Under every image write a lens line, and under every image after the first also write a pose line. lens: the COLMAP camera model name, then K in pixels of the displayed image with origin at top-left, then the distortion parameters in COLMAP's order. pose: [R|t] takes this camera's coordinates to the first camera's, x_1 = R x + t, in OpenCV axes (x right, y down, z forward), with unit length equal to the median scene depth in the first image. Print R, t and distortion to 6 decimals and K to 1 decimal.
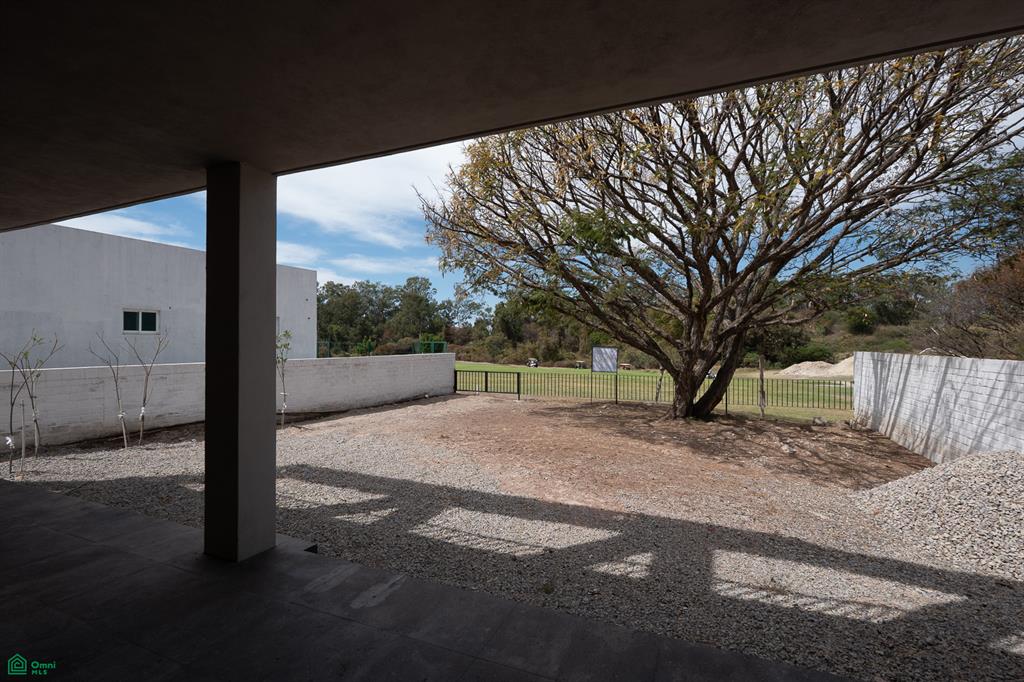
lens RADIAL K [[467.0, 0, 511.1], [0, 467.0, 339.7], [0, 0, 1]] dist [-0.010672, 0.000662]
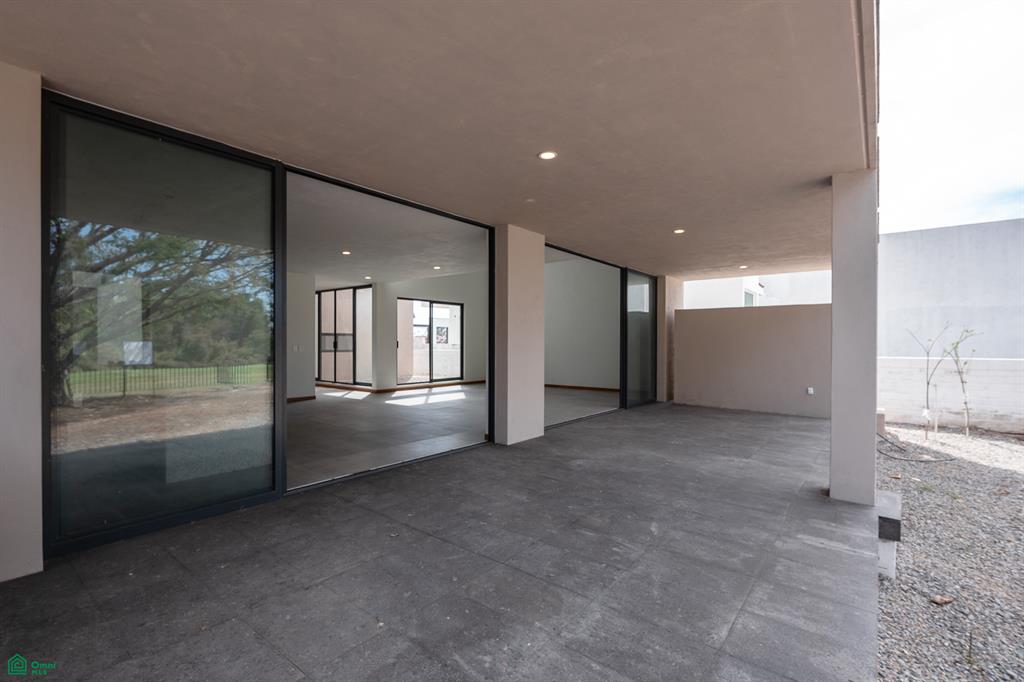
lens RADIAL K [[467.0, 0, 511.5], [0, 467.0, 338.2], [0, 0, 1]] dist [-0.010672, 0.000662]
pose [[-0.249748, 0.002338, -0.968308, 0.353839], [-0.007944, 0.999958, 0.004463, 0.018406], [0.968278, 0.008807, -0.249719, 0.193757]]
